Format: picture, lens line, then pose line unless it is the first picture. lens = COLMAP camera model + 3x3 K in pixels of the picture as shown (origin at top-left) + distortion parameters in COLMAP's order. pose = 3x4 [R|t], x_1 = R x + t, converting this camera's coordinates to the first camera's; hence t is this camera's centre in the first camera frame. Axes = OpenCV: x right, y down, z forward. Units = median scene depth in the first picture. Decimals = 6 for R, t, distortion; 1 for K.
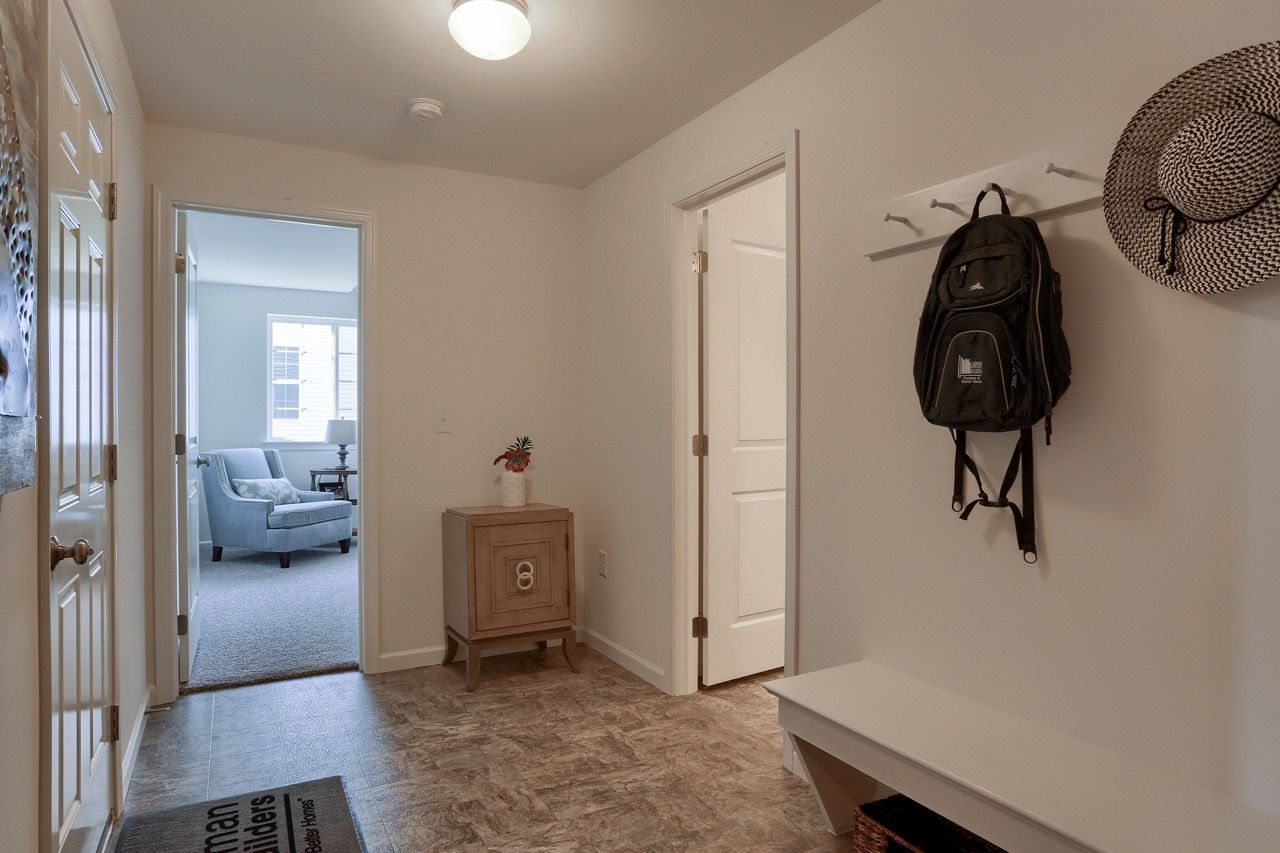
lens RADIAL K [[693.9, 0, 592.0], [0, 693.9, 425.6], [0, 0, 1]] dist [-0.083965, 0.047623]
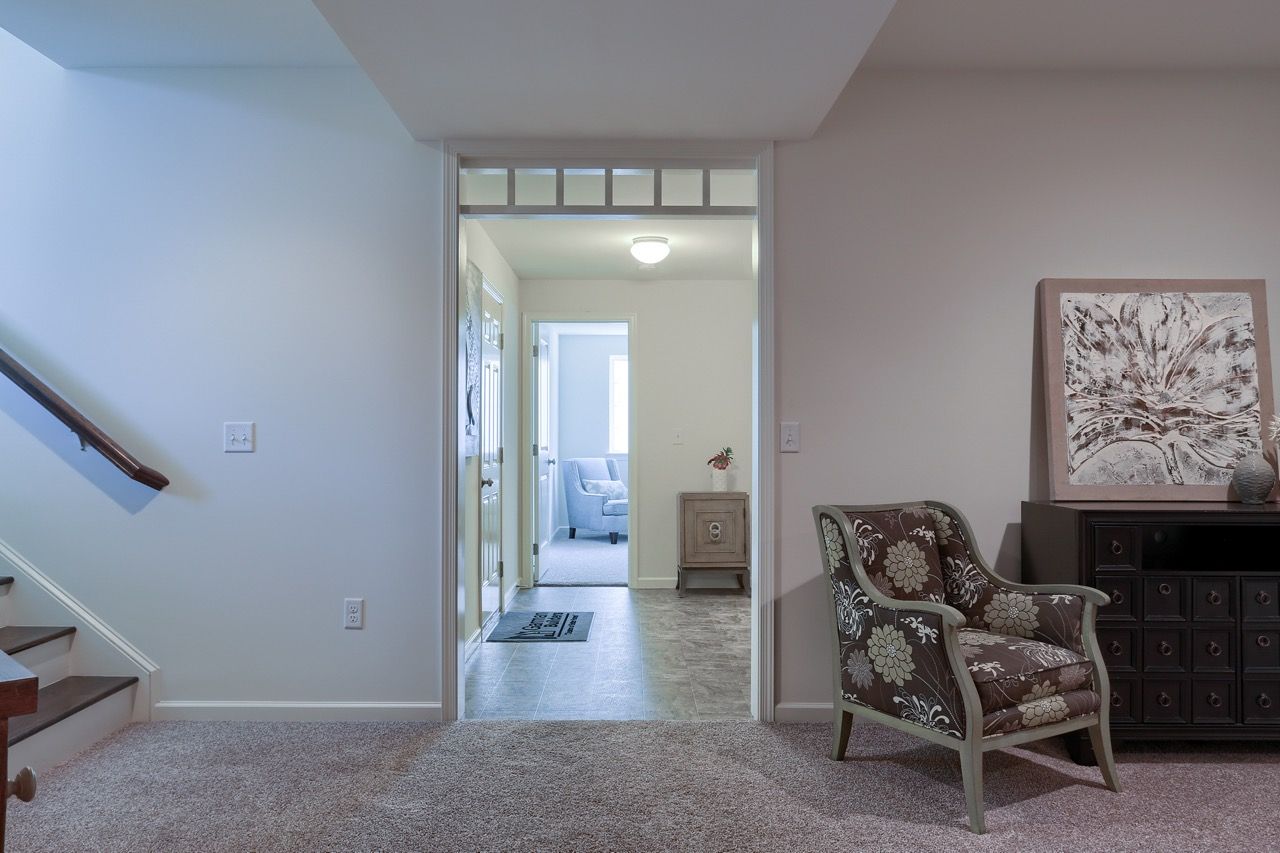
lens RADIAL K [[960.6, 0, 633.0], [0, 960.6, 429.0], [0, 0, 1]] dist [-0.038239, 0.077826]
pose [[0.875256, -0.006475, -0.483616, 0.820583], [-0.001356, 0.999874, -0.015842, 0.010023], [0.483657, 0.014522, 0.875137, -1.072505]]
